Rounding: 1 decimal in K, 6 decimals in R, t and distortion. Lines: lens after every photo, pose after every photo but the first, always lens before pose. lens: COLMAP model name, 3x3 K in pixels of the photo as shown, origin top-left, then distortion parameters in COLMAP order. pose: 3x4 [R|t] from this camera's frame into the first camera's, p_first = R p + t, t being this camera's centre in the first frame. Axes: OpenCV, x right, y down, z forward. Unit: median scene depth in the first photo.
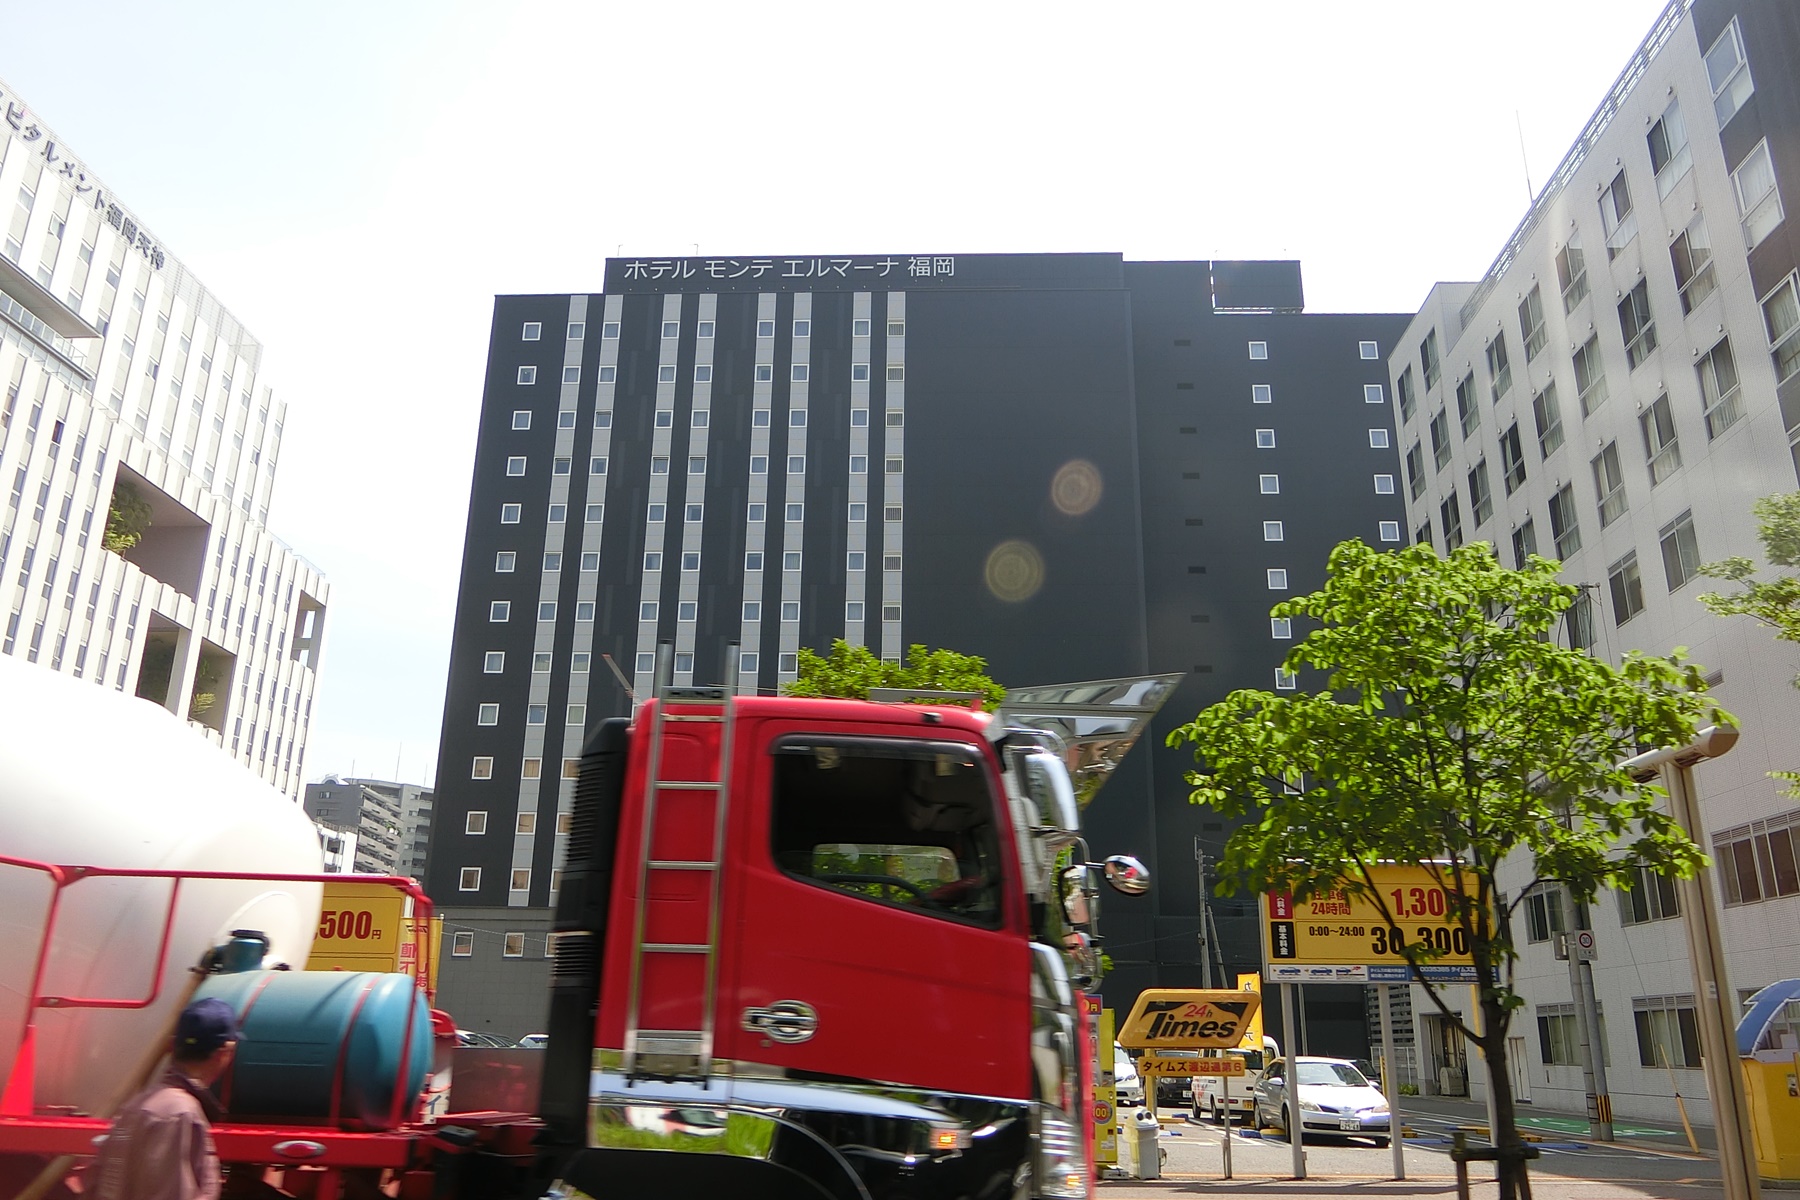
lens RADIAL K [[1331.5, 0, 896.4], [0, 1331.5, 600.2], [0, 0, 1]] dist [-0.020891, -0.000703]
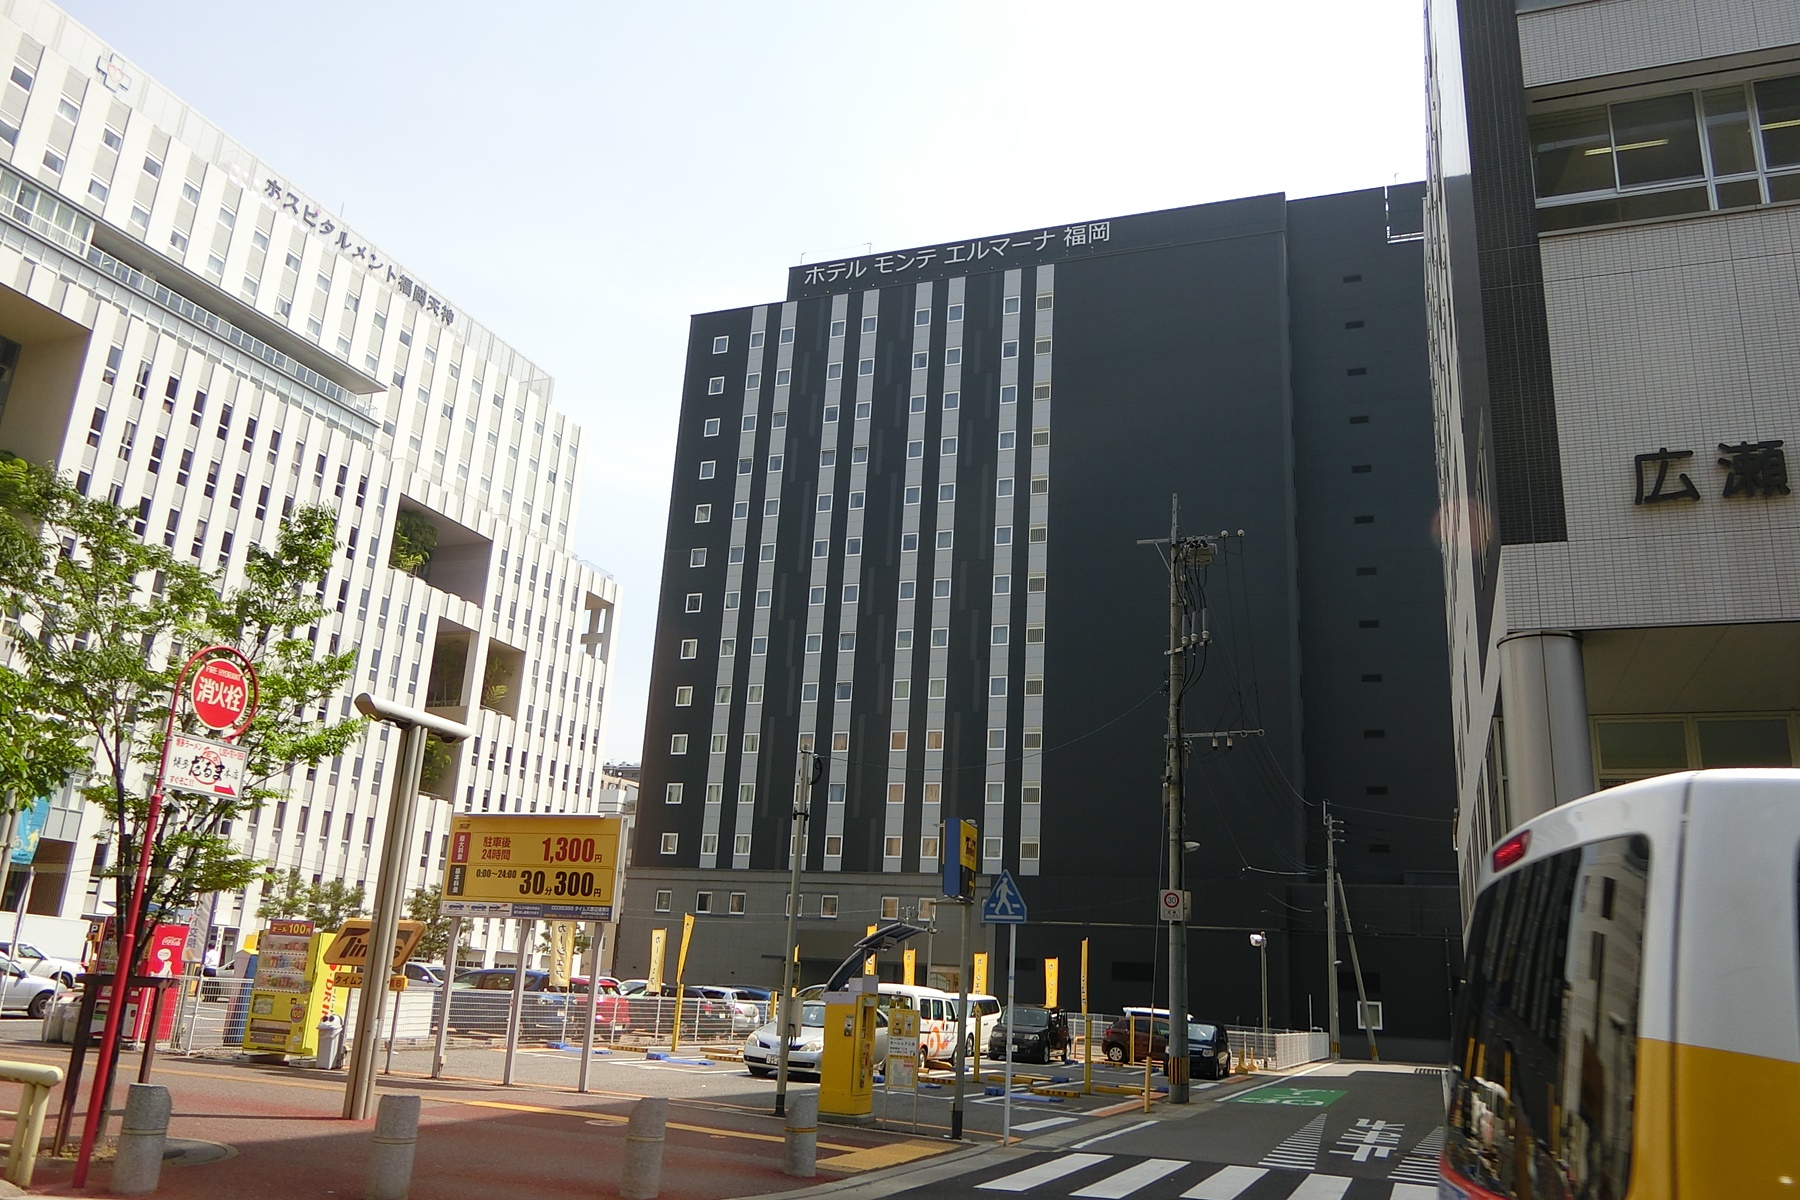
lens RADIAL K [[1331.5, 0, 898.7], [0, 1331.5, 597.7], [0, 0, 1]] dist [-0.020891, -0.000703]
pose [[0.948384, -0.053935, -0.312504, 0.194671], [0.060074, 0.998143, 0.010044, 0.002974], [0.311382, -0.028299, 0.949863, 0.000862]]
